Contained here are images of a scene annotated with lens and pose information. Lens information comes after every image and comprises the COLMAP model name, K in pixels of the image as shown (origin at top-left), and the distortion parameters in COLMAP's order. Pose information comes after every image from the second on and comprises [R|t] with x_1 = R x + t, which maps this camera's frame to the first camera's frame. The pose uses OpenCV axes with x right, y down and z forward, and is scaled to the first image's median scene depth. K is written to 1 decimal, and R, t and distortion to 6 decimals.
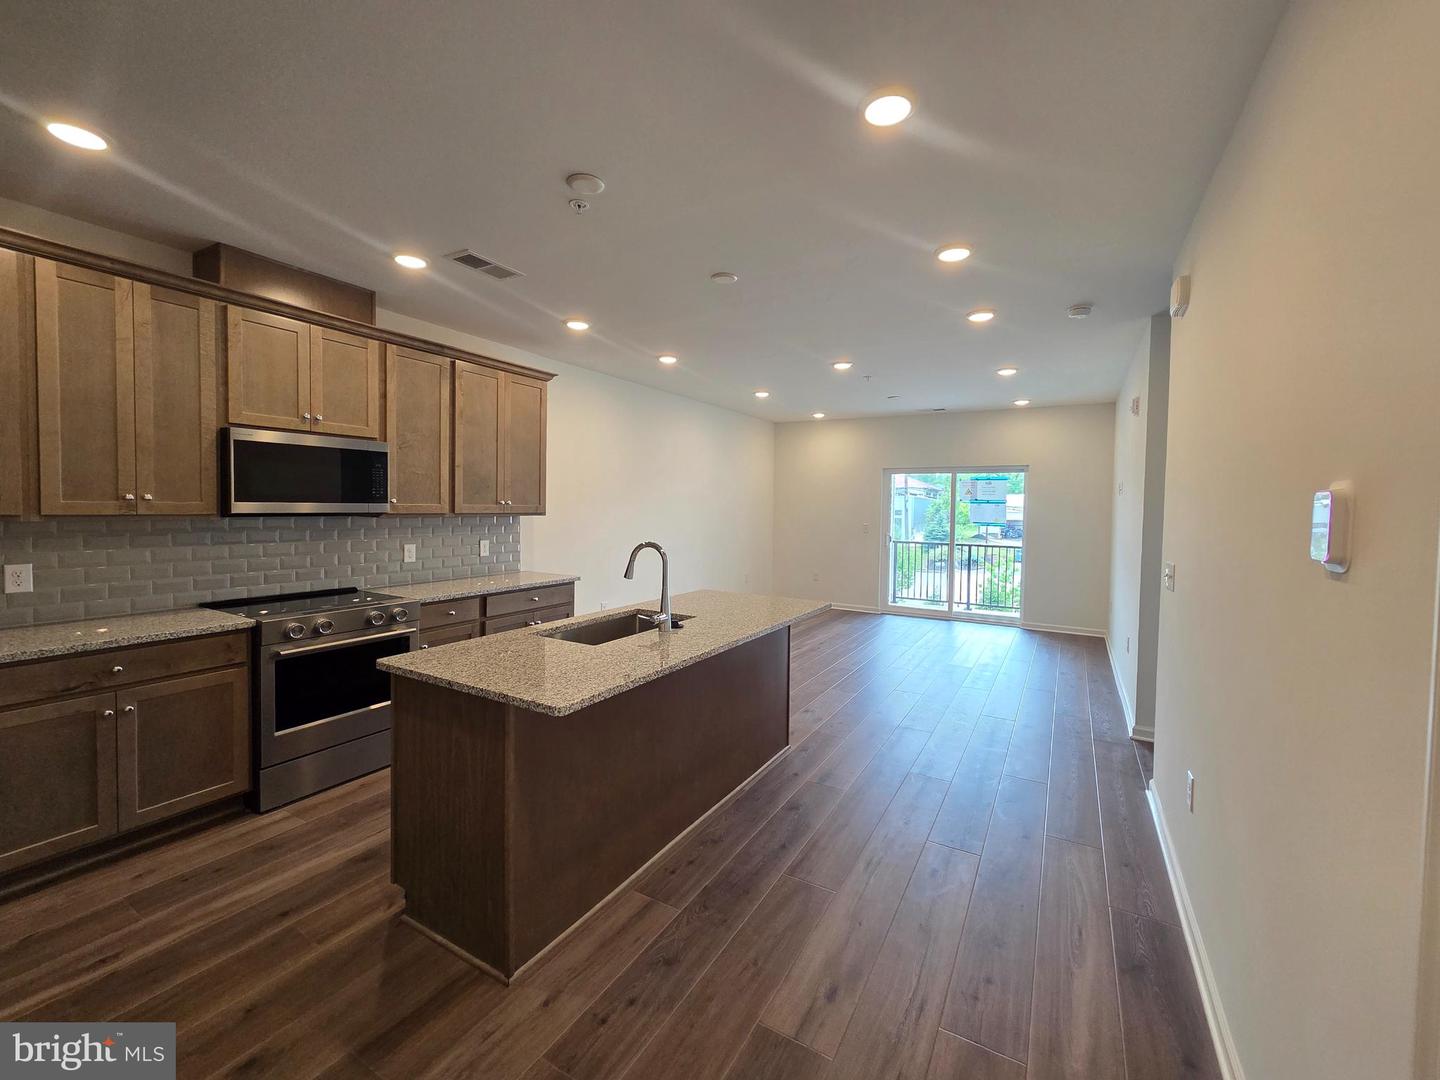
lens RADIAL K [[588.3, 0, 730.5], [0, 588.3, 524.4], [0, 0, 1]] dist [0.007377, -0.002060]
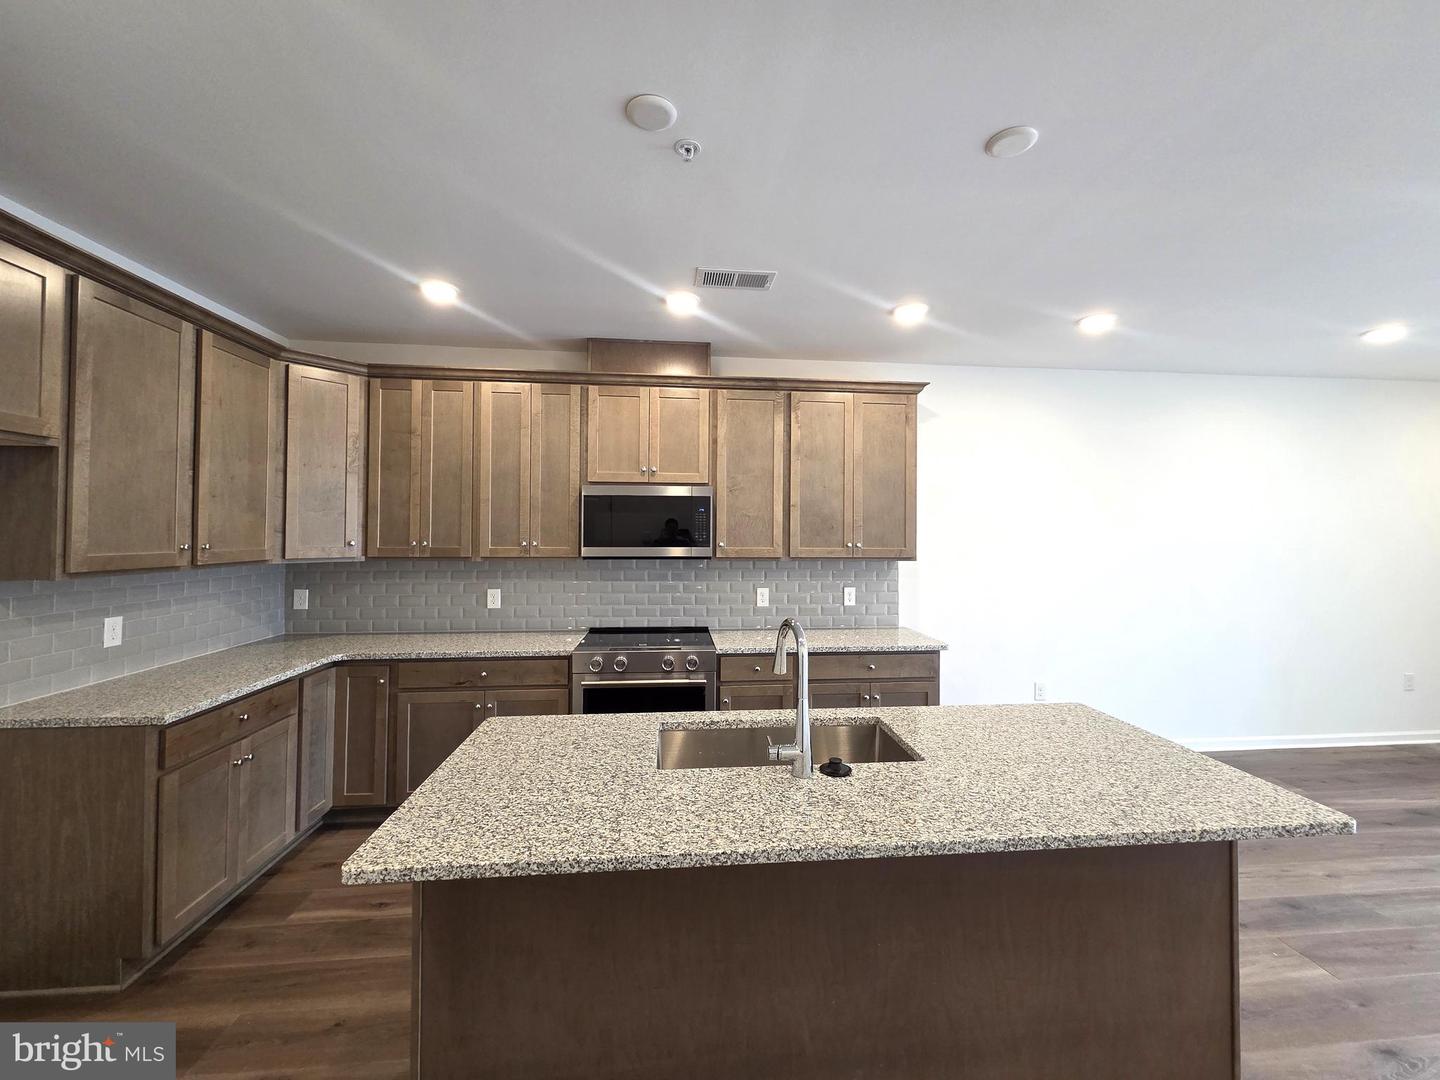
lens RADIAL K [[588.3, 0, 733.1], [0, 588.3, 522.8], [0, 0, 1]] dist [0.007377, -0.002060]
pose [[0.585180, -0.025283, -0.810509, 0.240388], [-0.022985, 0.998595, -0.047745, -0.029189], [0.810578, 0.046569, 0.583777, 0.428079]]
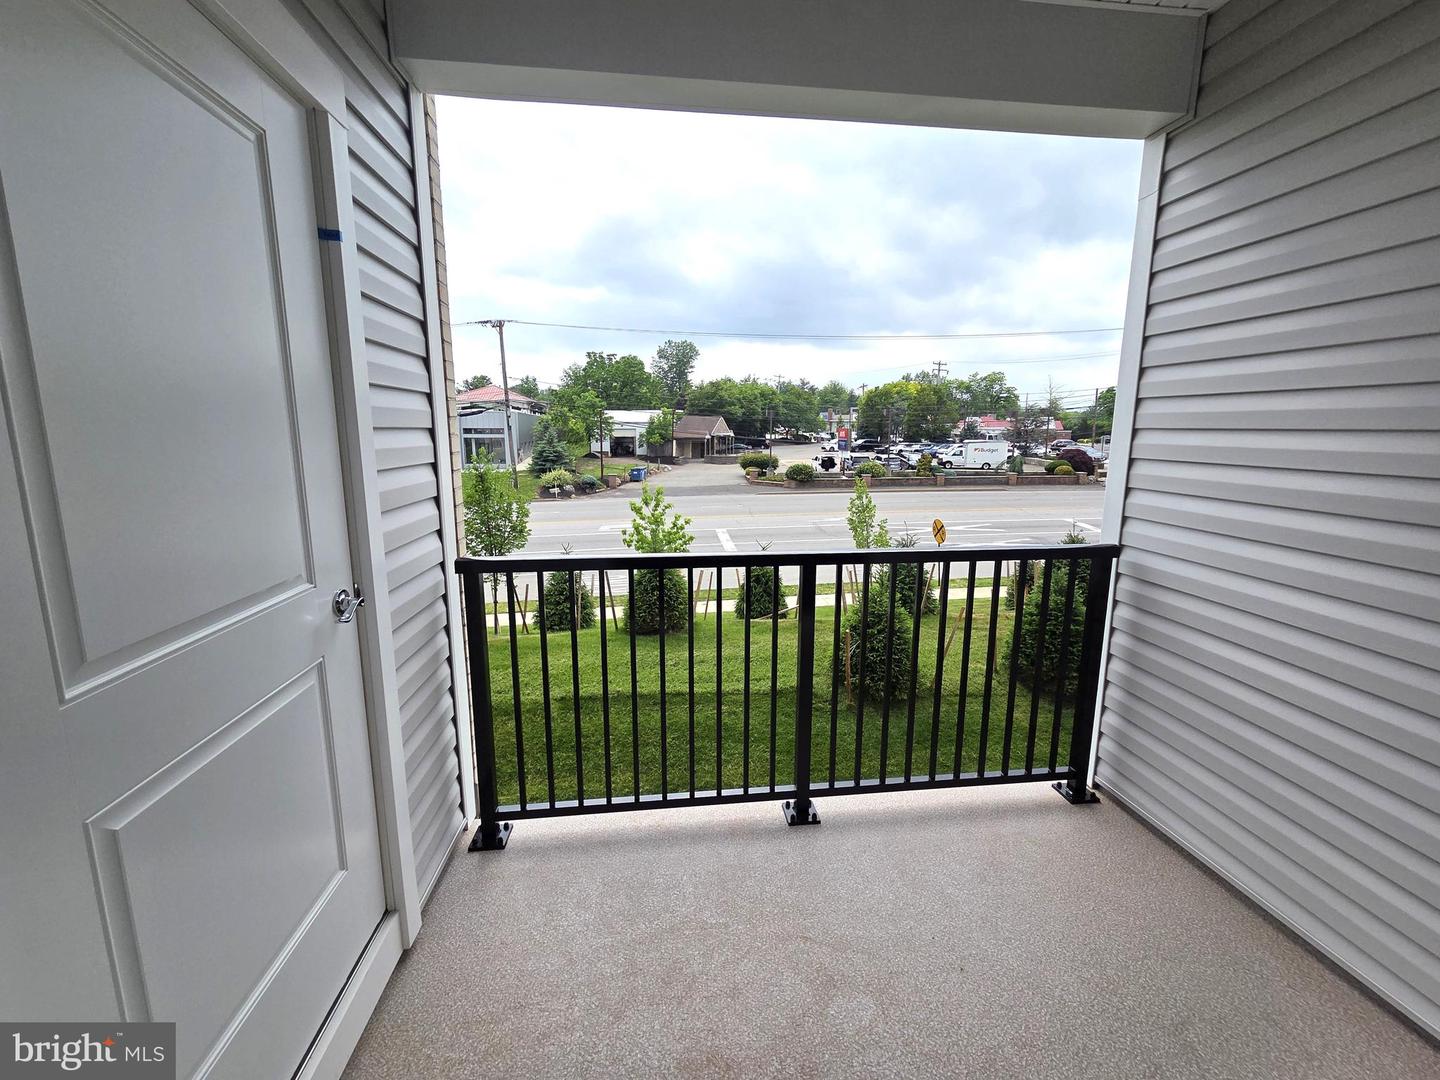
lens RADIAL K [[588.3, 0, 730.1], [0, 588.3, 526.4], [0, 0, 1]] dist [0.007377, -0.002060]
pose [[0.800029, -0.112891, 0.589245, 0.652538], [0.029354, 0.988327, 0.149495, -0.025667], [-0.599243, -0.102304, 0.794004, 2.136954]]
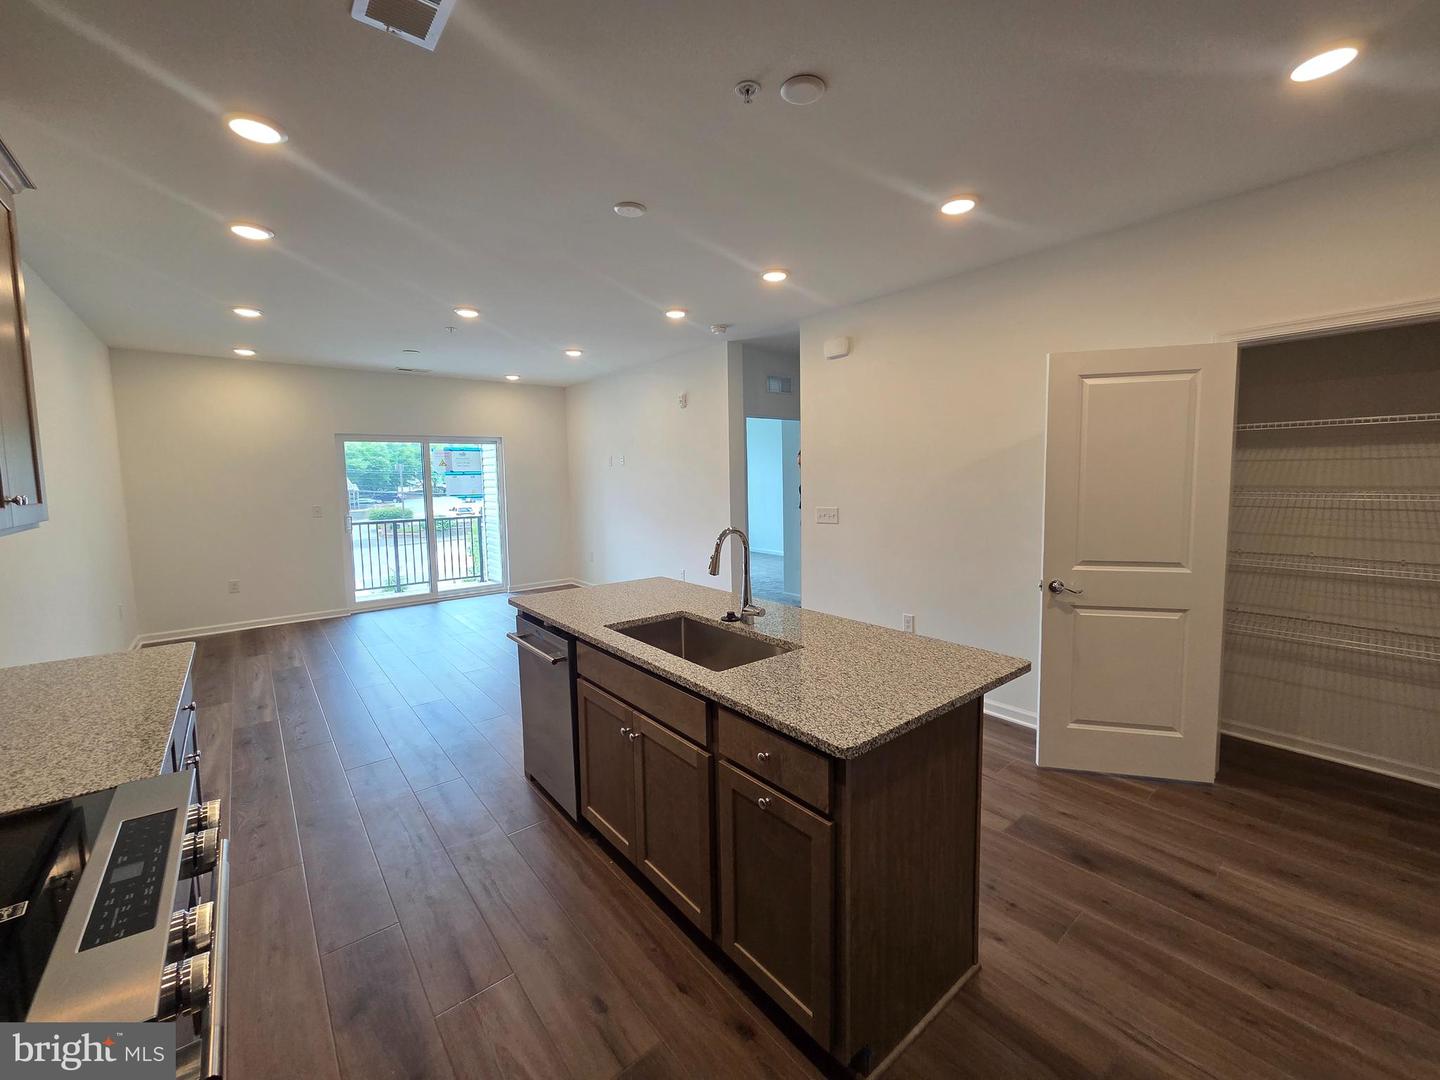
lens RADIAL K [[588.3, 0, 725.2], [0, 588.3, 523.3], [0, 0, 1]] dist [0.007377, -0.002060]
pose [[0.353005, -0.097939, 0.930481, -0.688046], [0.050507, 0.995051, 0.085574, -0.036580], [-0.934257, 0.016788, 0.356205, 0.514045]]
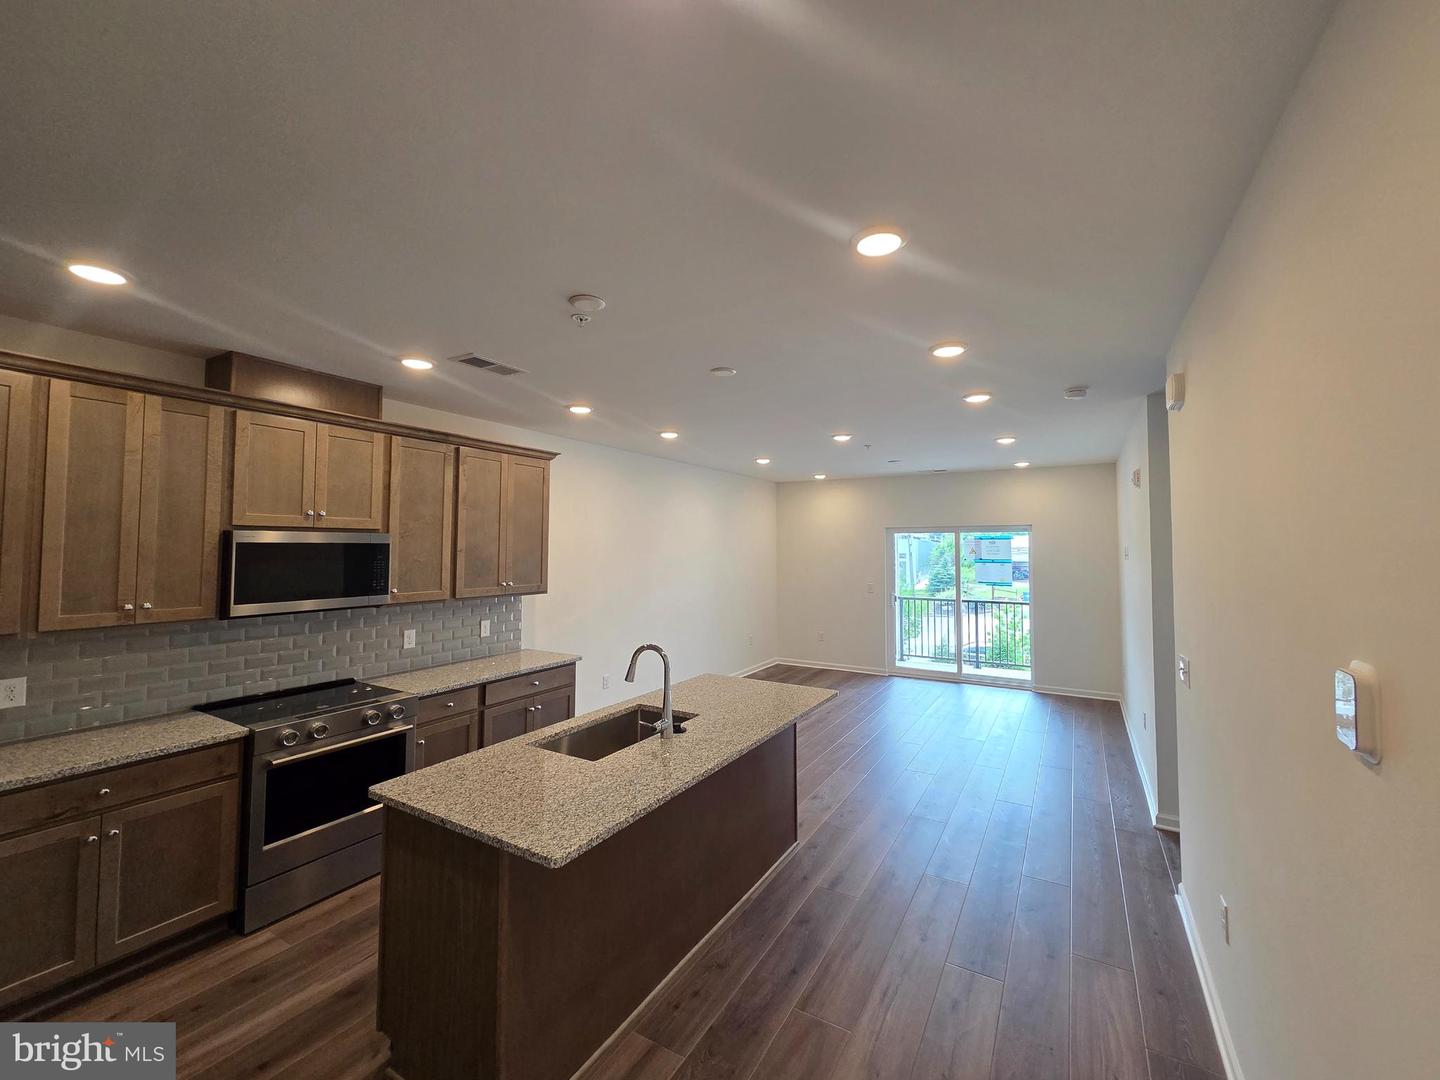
lens RADIAL K [[588.3, 0, 729.8], [0, 588.3, 523.8], [0, 0, 1]] dist [0.007377, -0.002060]
pose [[0.999879, -0.014032, -0.006714, 0.002842], [0.013496, 0.997157, -0.074138, -0.070152], [0.007735, 0.074039, 0.997225, 0.003515]]
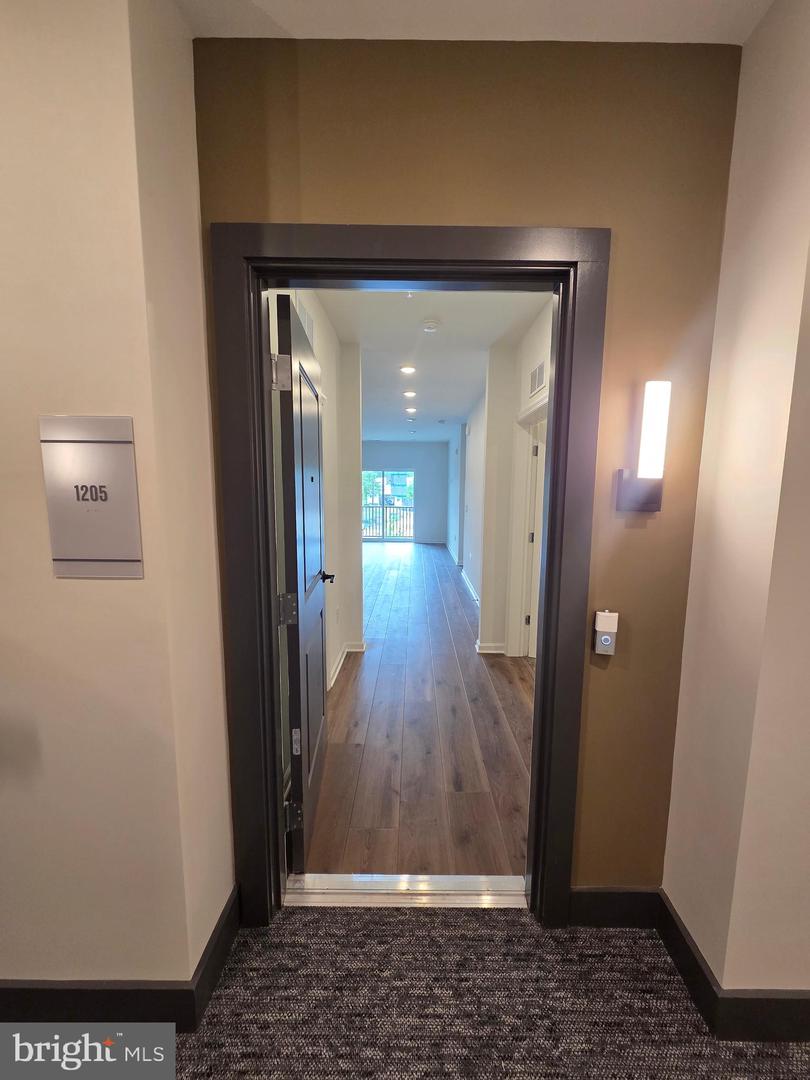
lens RADIAL K [[441.2, 0, 411.7], [0, 441.2, 542.6], [0, 0, 1]] dist [0.007377, -0.002060]
pose [[0.871322, -0.068396, 0.485922, -0.654887], [0.021016, 0.994531, 0.102301, 0.011598], [-0.490261, -0.078924, 0.867995, -0.895223]]
